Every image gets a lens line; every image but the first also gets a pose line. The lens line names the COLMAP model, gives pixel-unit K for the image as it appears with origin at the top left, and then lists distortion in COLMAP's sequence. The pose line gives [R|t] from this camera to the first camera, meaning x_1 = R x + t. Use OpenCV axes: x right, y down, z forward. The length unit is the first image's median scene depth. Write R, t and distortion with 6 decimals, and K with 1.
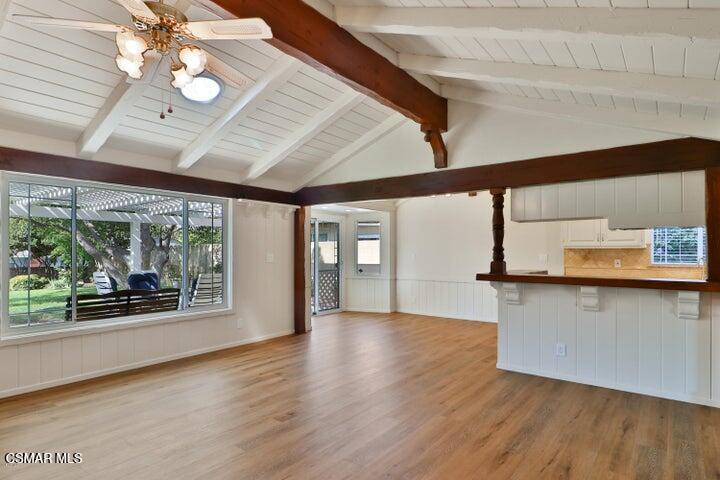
lens RADIAL K [[401.3, 0, 358.7], [0, 401.3, 249.9], [0, 0, 1]] dist [-0.003321, 0.002375]
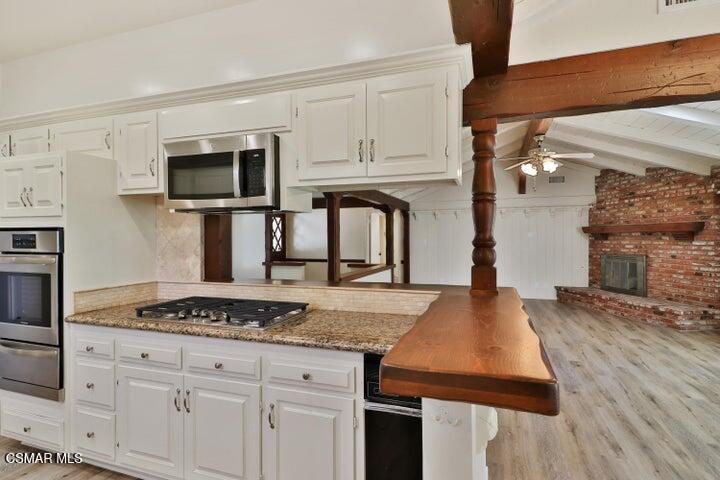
lens RADIAL K [[365.7, 0, 355.5], [0, 365.7, 239.3], [0, 0, 1]] dist [0.026028, -0.014346]
pose [[-0.957011, 0.005007, -0.290009, 0.611126], [0.006652, 0.999967, -0.004687, -0.004832], [0.289976, -0.006415, -0.957012, 1.345577]]
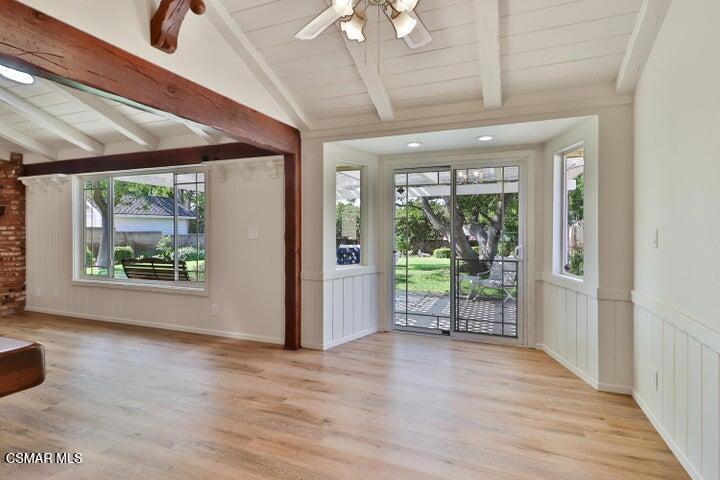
lens RADIAL K [[365.7, 0, 356.5], [0, 365.7, 229.9], [0, 0, 1]] dist [0.026028, -0.014346]
pose [[0.269097, 0.006117, -0.963094, 0.638132], [0.005848, 0.999951, 0.007985, 0.012392], [0.963095, -0.007781, 0.269048, 1.298976]]
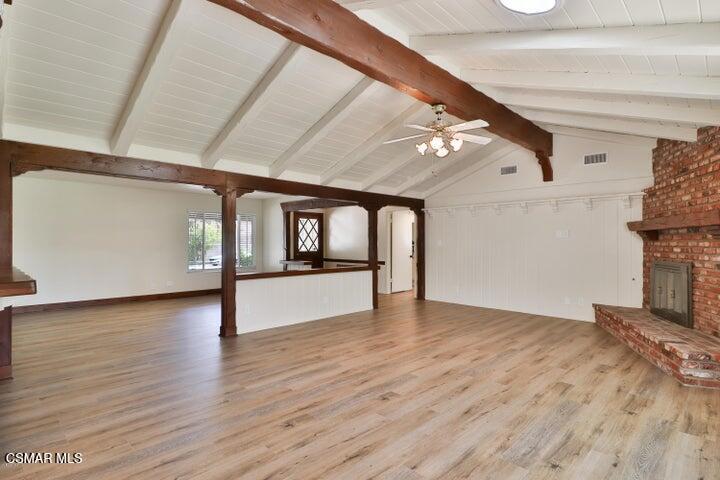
lens RADIAL K [[365.7, 0, 357.9], [0, 365.7, 238.4], [0, 0, 1]] dist [0.026028, -0.014346]
pose [[-0.990981, -0.000690, 0.134000, -0.154972], [-0.003136, 0.999832, -0.018040, 0.013720], [-0.133965, -0.018298, -0.990817, 1.332322]]
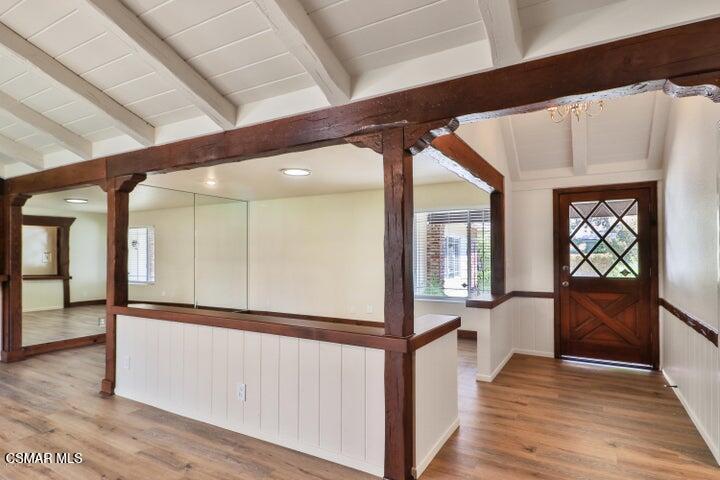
lens RADIAL K [[401.3, 0, 360.0], [0, 401.3, 251.0], [0, 0, 1]] dist [-0.003321, 0.002375]
pose [[-0.132782, 0.009609, 0.991099, -0.510139], [-0.007124, 0.999918, -0.010649, -0.000779], [-0.991120, -0.008474, -0.132703, -0.065092]]
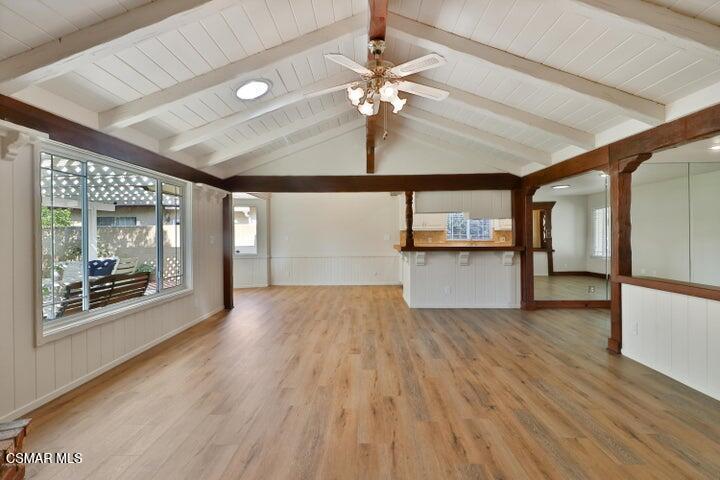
lens RADIAL K [[365.7, 0, 353.5], [0, 365.7, 236.2], [0, 0, 1]] dist [0.026028, -0.014346]
pose [[0.815563, -0.009681, 0.578587, -0.616491], [0.005395, 0.999944, 0.009126, 0.005113], [-0.578643, -0.004321, 0.815570, -0.016941]]
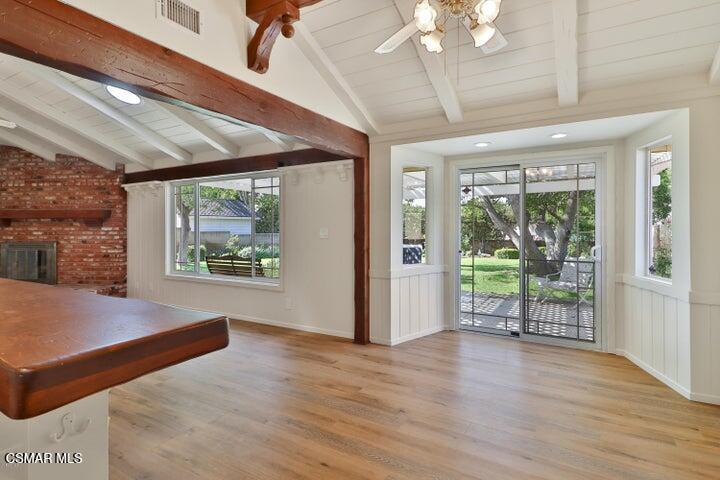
lens RADIAL K [[365.7, 0, 356.8], [0, 365.7, 227.9], [0, 0, 1]] dist [0.026028, -0.014346]
pose [[0.125361, 0.000975, -0.992111, 0.662370], [0.008891, 0.999958, 0.002106, 0.011603], [0.992071, -0.009085, 0.125347, 1.264354]]
